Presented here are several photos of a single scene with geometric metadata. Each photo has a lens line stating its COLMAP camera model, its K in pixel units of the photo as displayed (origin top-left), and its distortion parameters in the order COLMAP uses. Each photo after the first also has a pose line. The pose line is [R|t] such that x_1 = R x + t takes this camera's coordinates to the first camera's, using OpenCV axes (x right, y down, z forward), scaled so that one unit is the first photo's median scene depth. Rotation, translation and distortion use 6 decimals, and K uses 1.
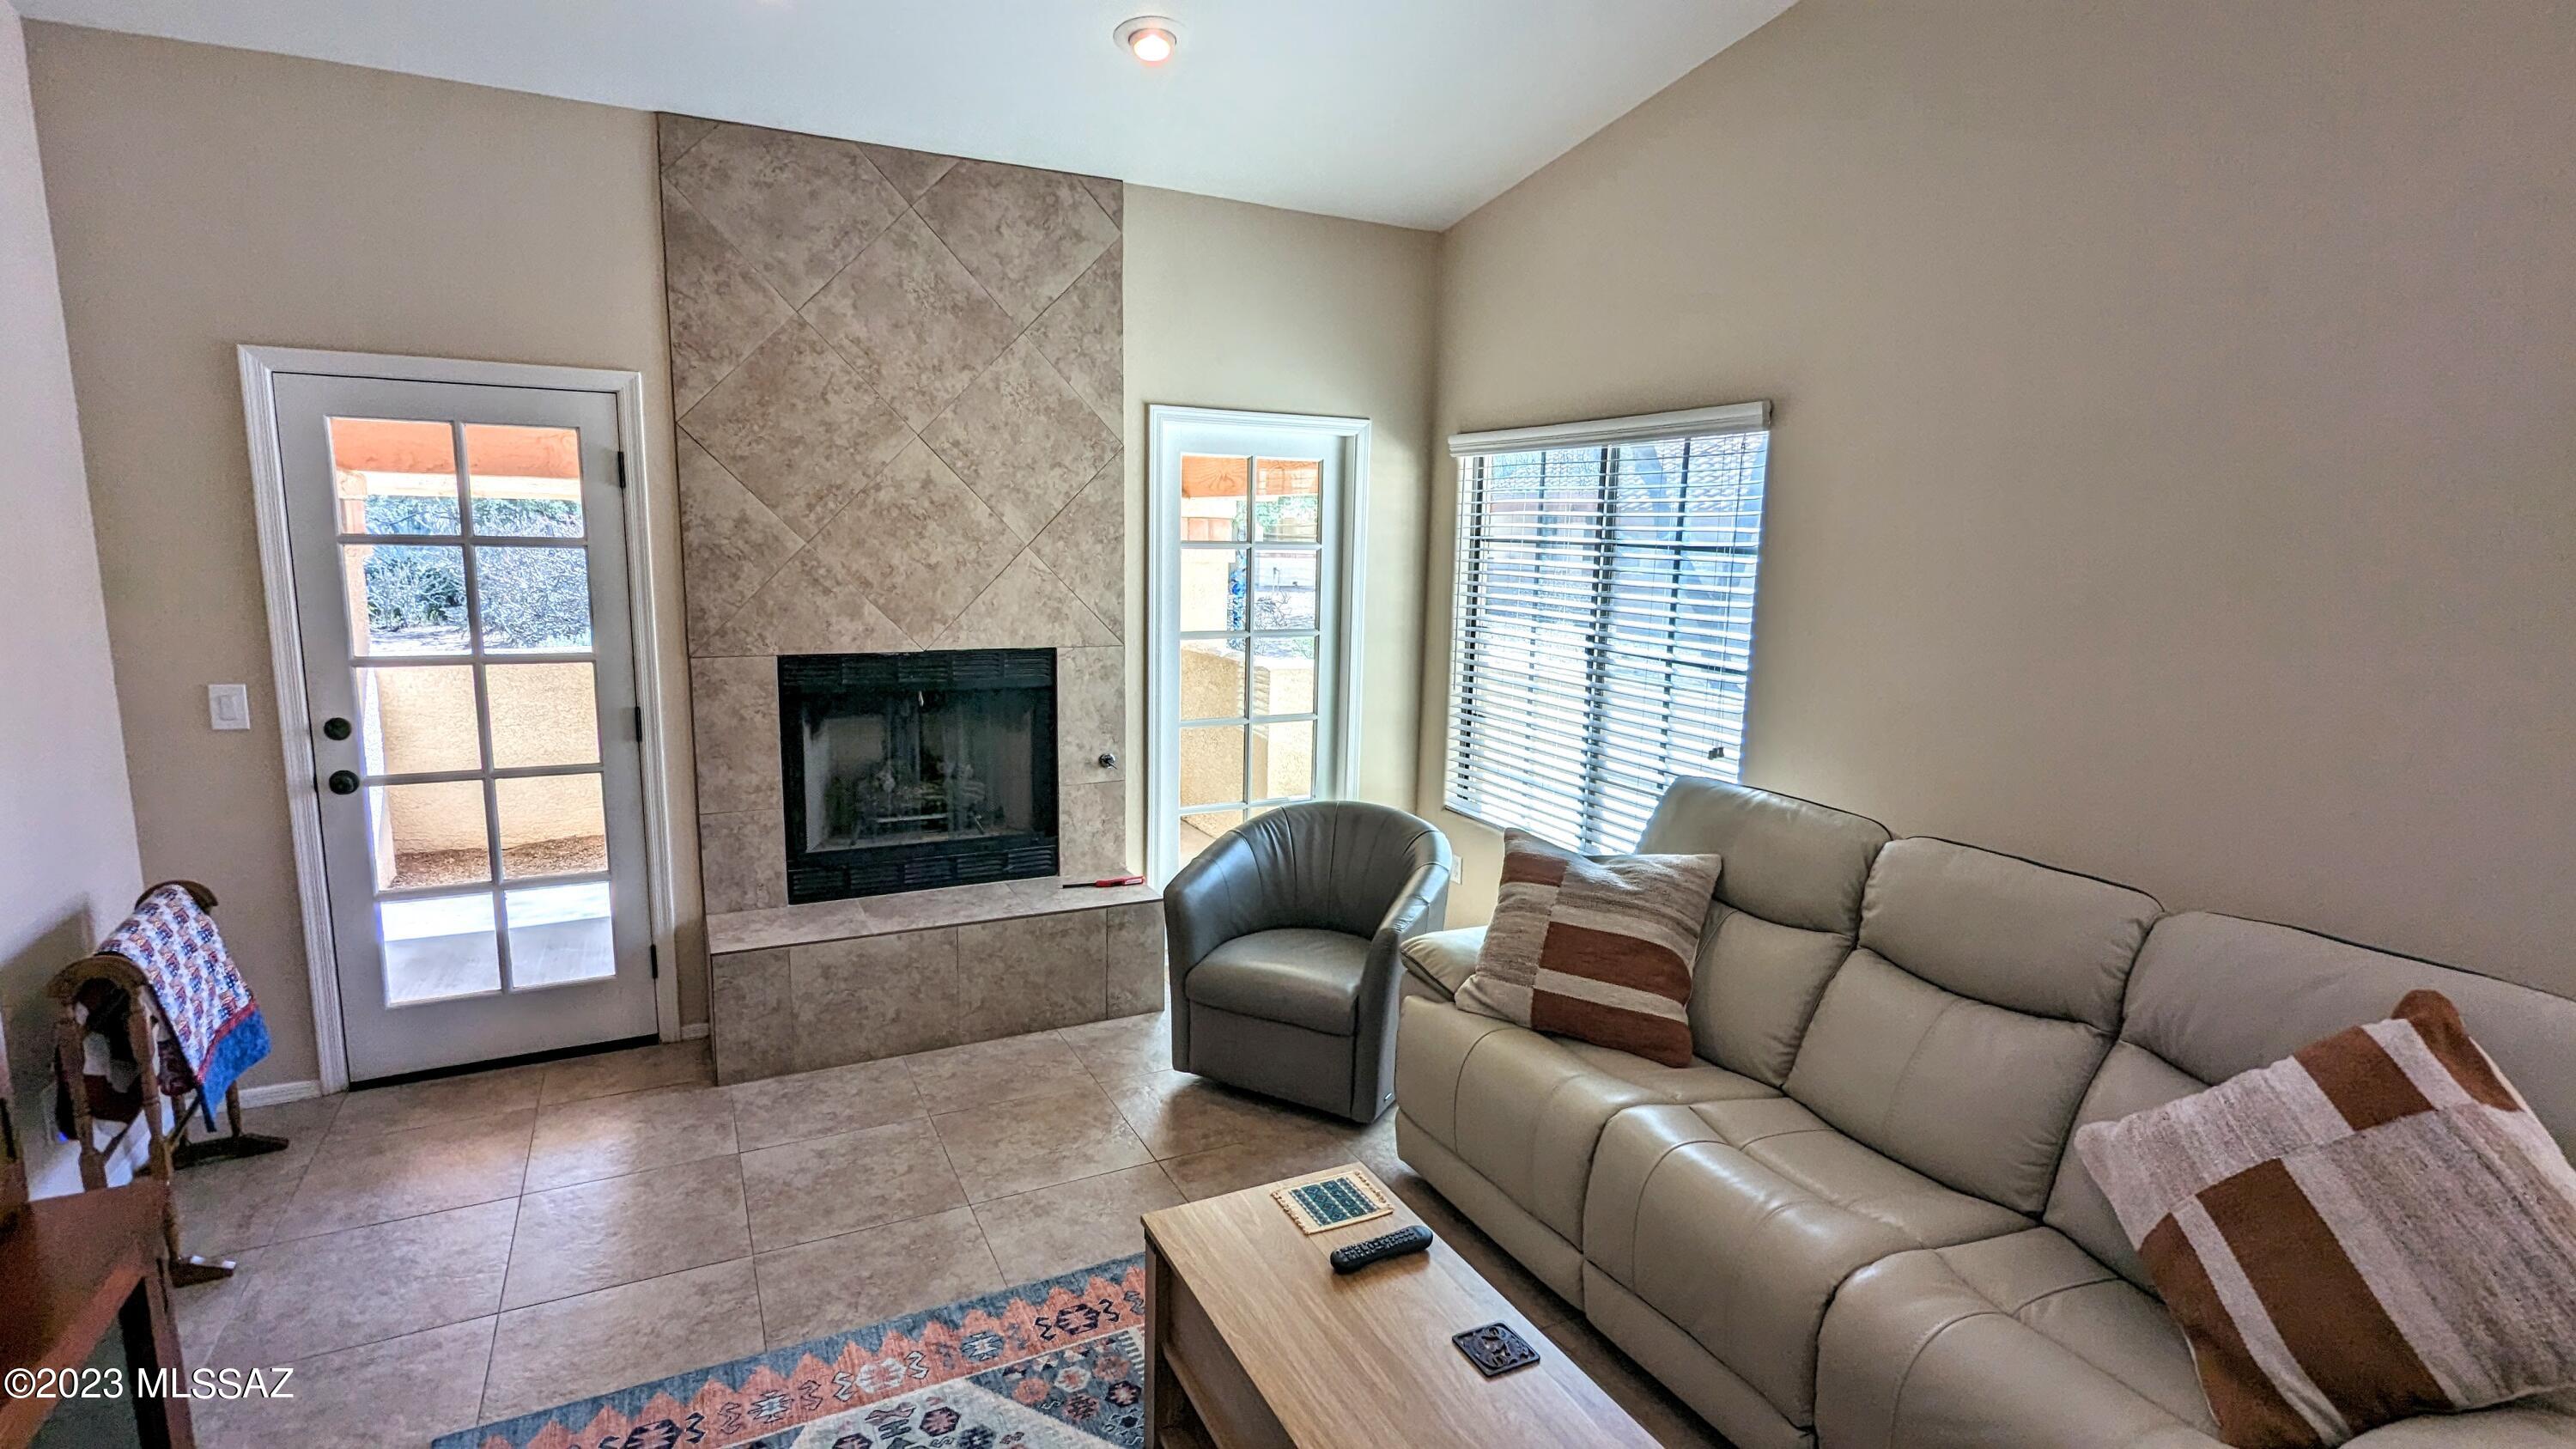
lens RADIAL K [[1214.3, 0, 1282.4], [0, 1214.3, 732.7], [0, 0, 1]] dist [-0.002876, 0.001865]
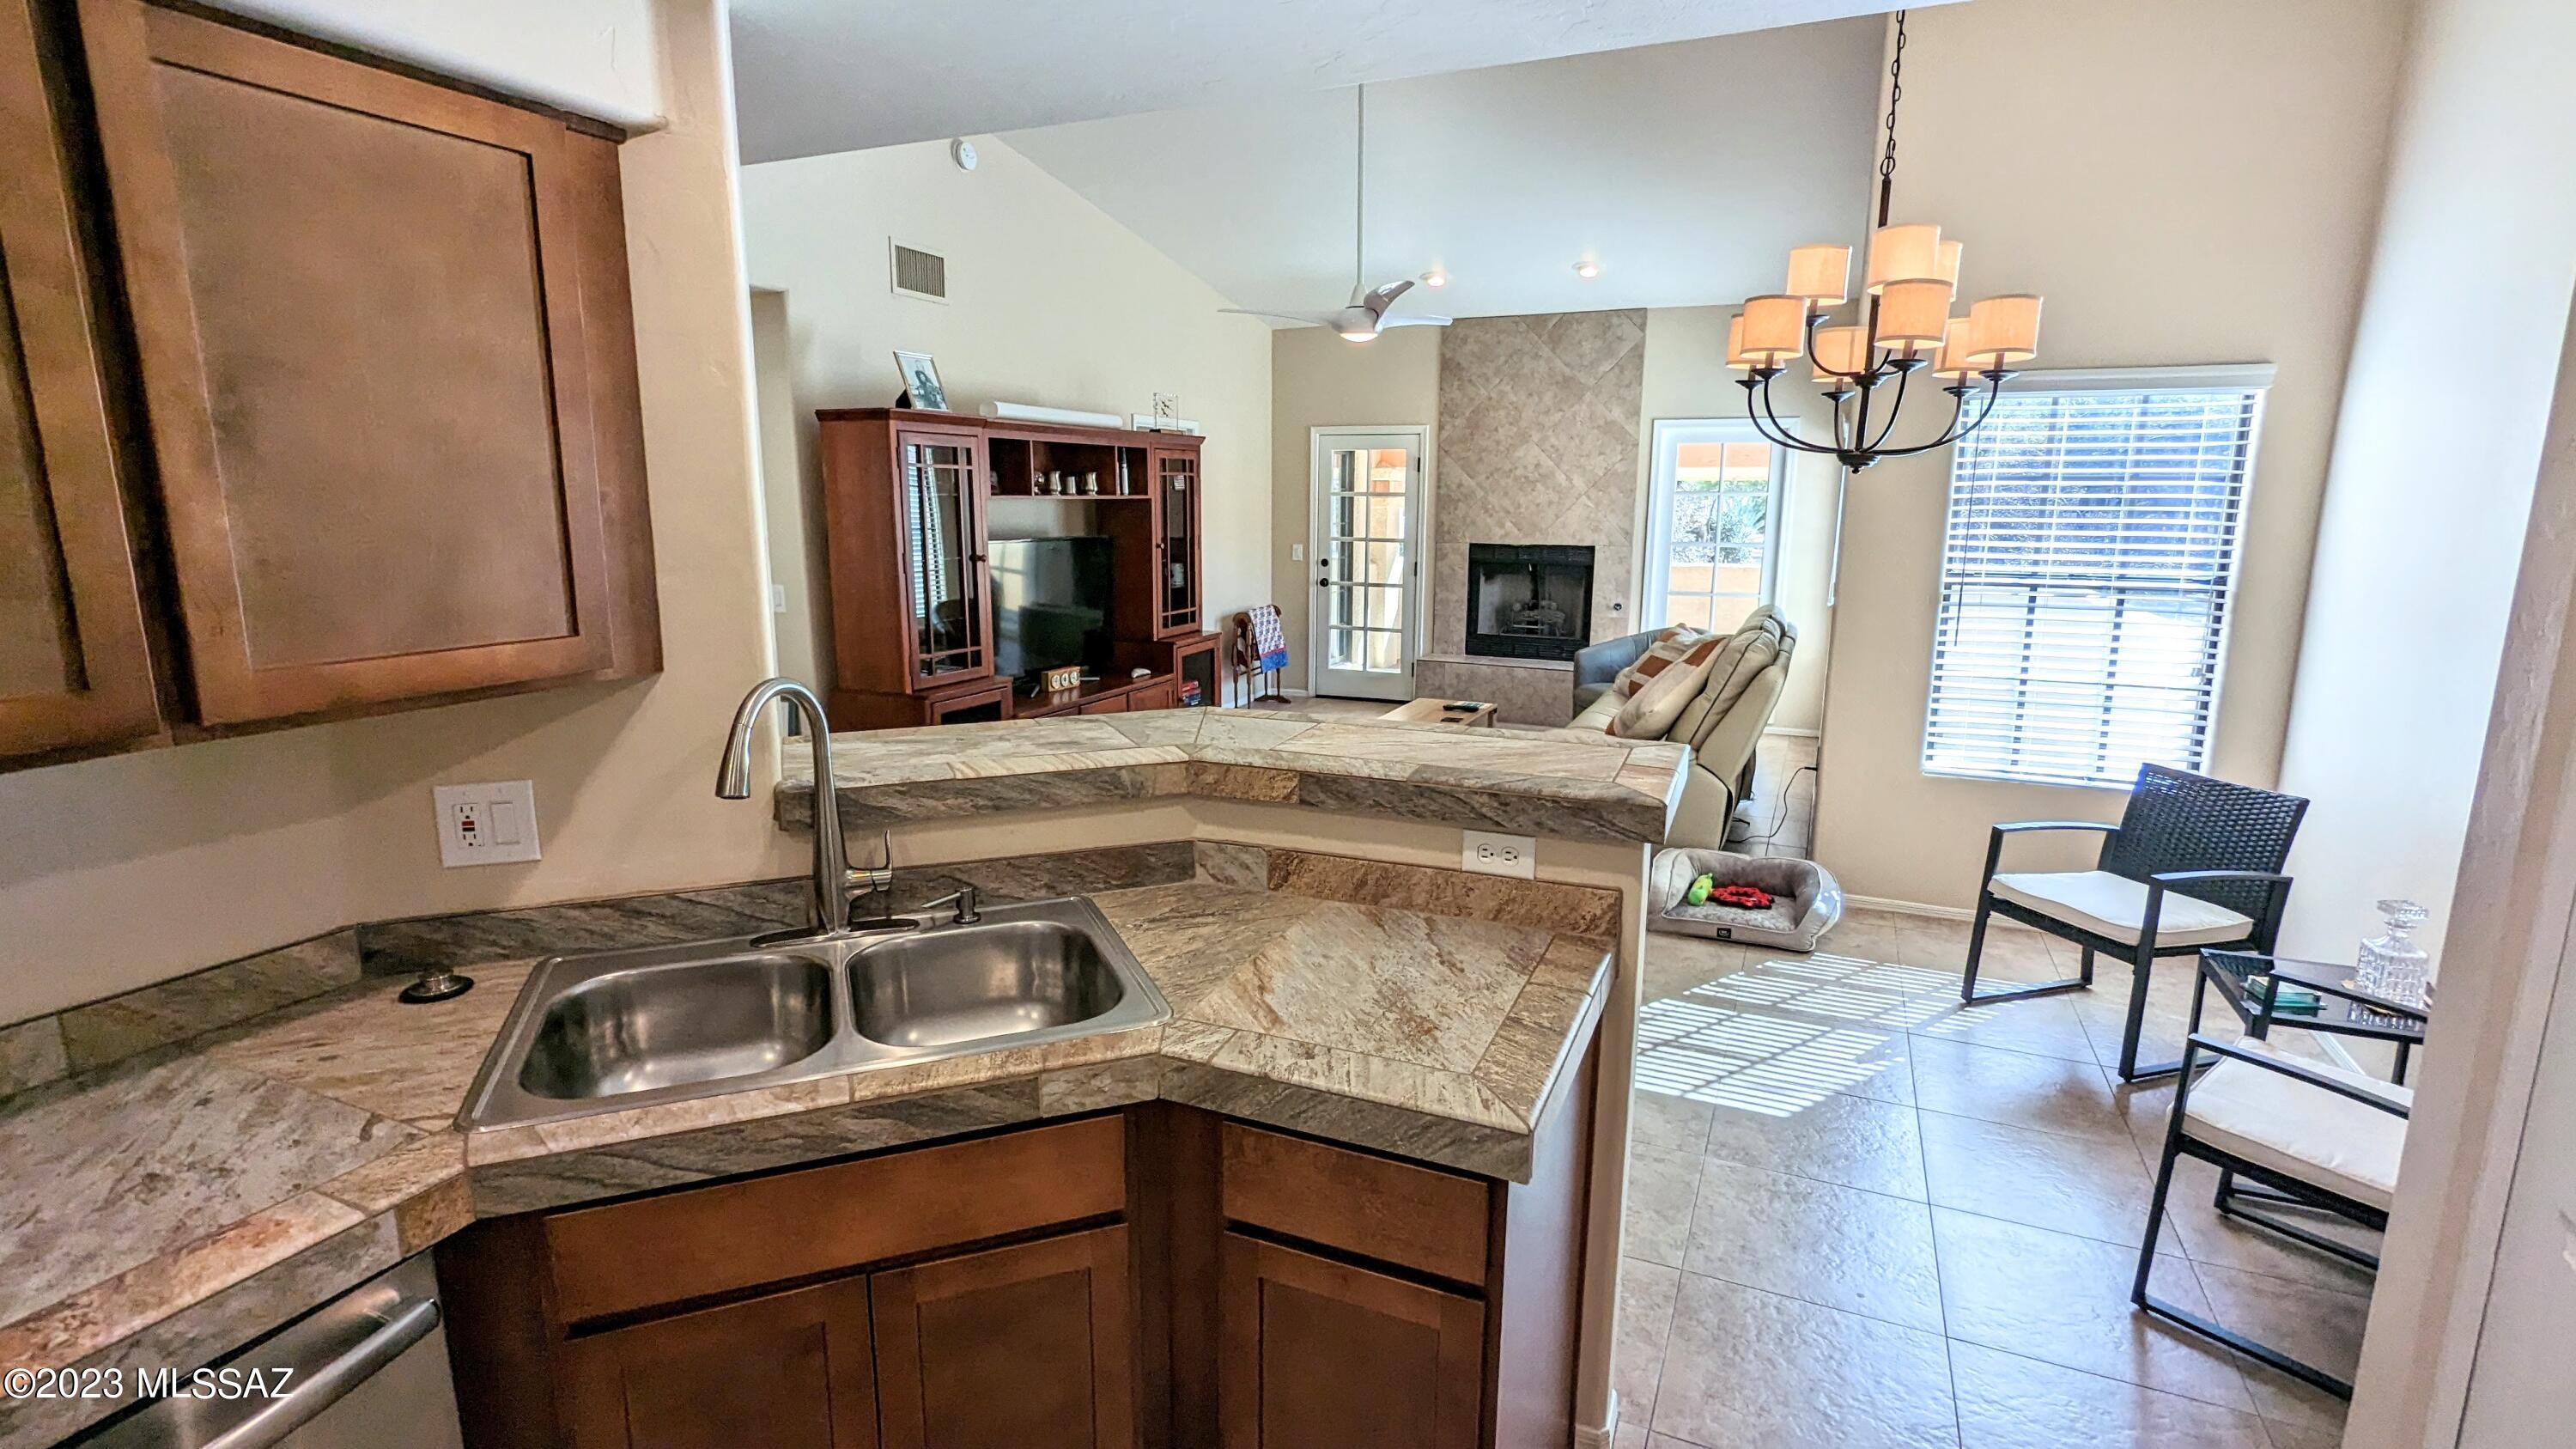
lens RADIAL K [[1214.3, 0, 1277.9], [0, 1214.3, 734.2], [0, 0, 1]] dist [-0.002876, 0.001865]
pose [[0.625129, 0.136237, -0.768540, 1.175502], [-0.122065, 0.989598, 0.076136, 0.163795], [0.770918, 0.046218, 0.635256, -0.726204]]
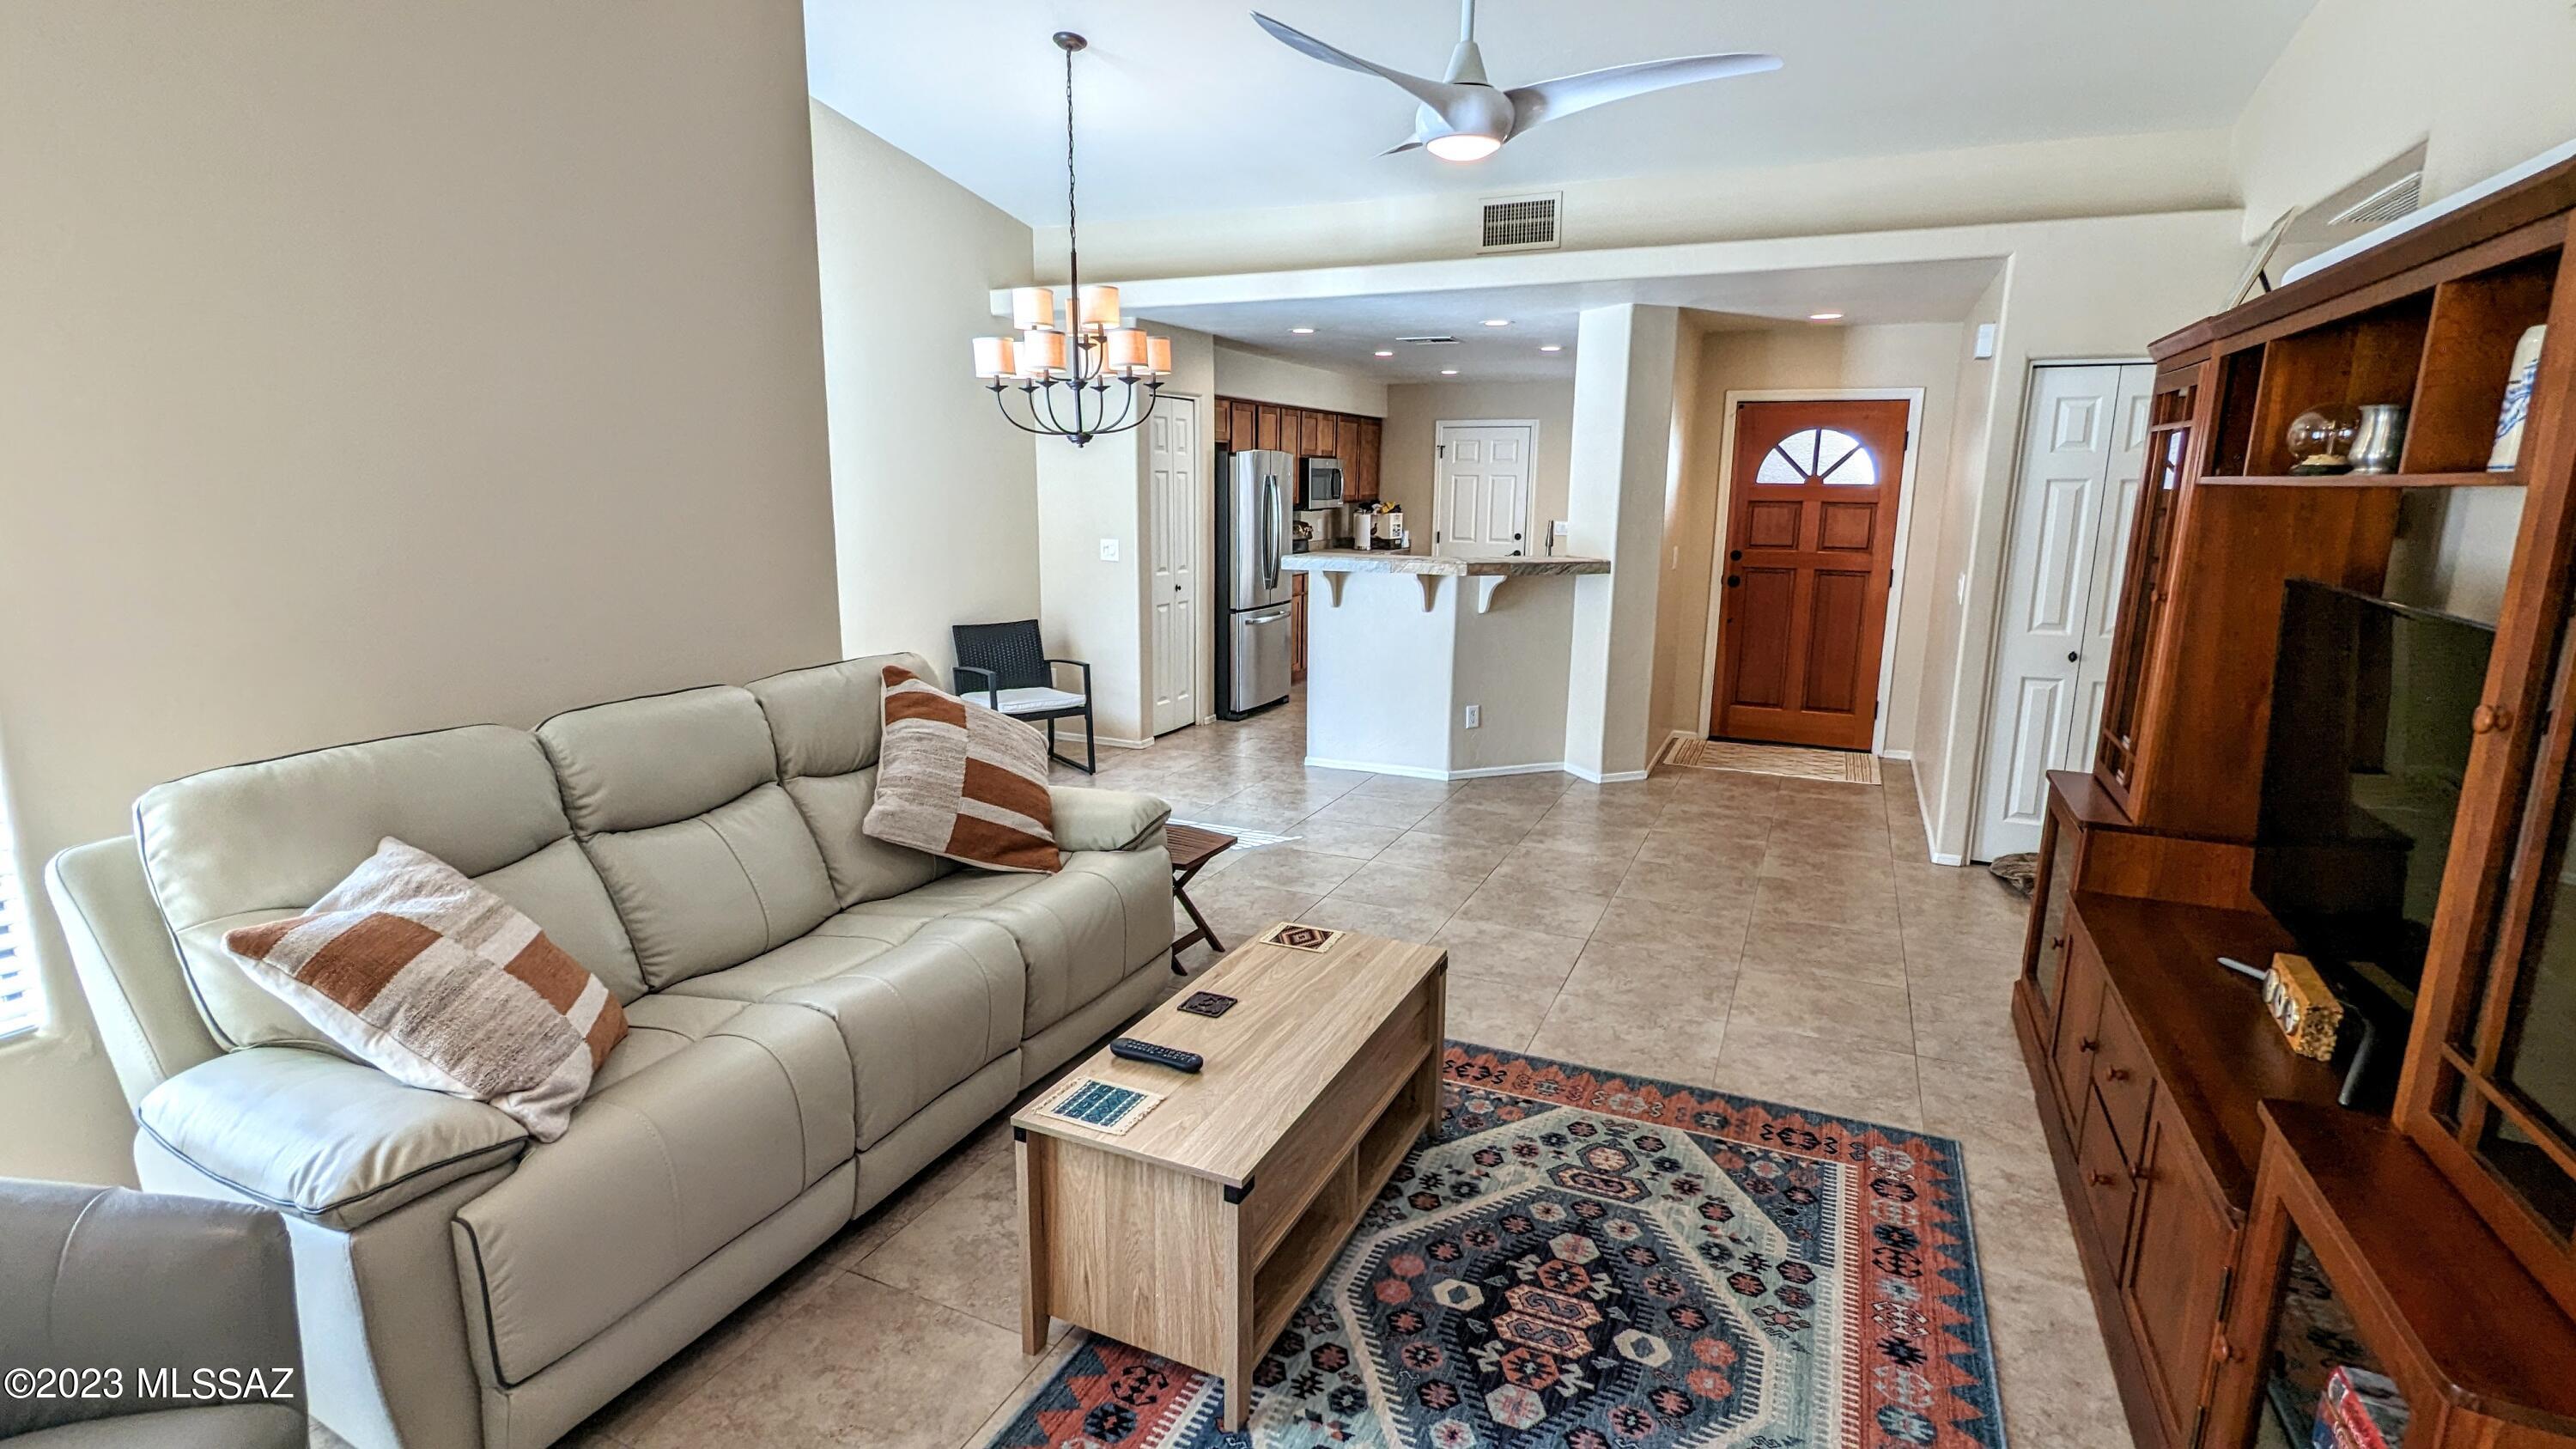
lens RADIAL K [[1214.3, 0, 1280.5], [0, 1214.3, 732.4], [0, 0, 1]] dist [-0.002876, 0.001865]
pose [[-0.622353, -0.188064, 0.759808, -0.418540], [0.106978, 0.941162, 0.320576, -0.110106], [-0.775392, 0.280794, -0.565617, 0.774757]]
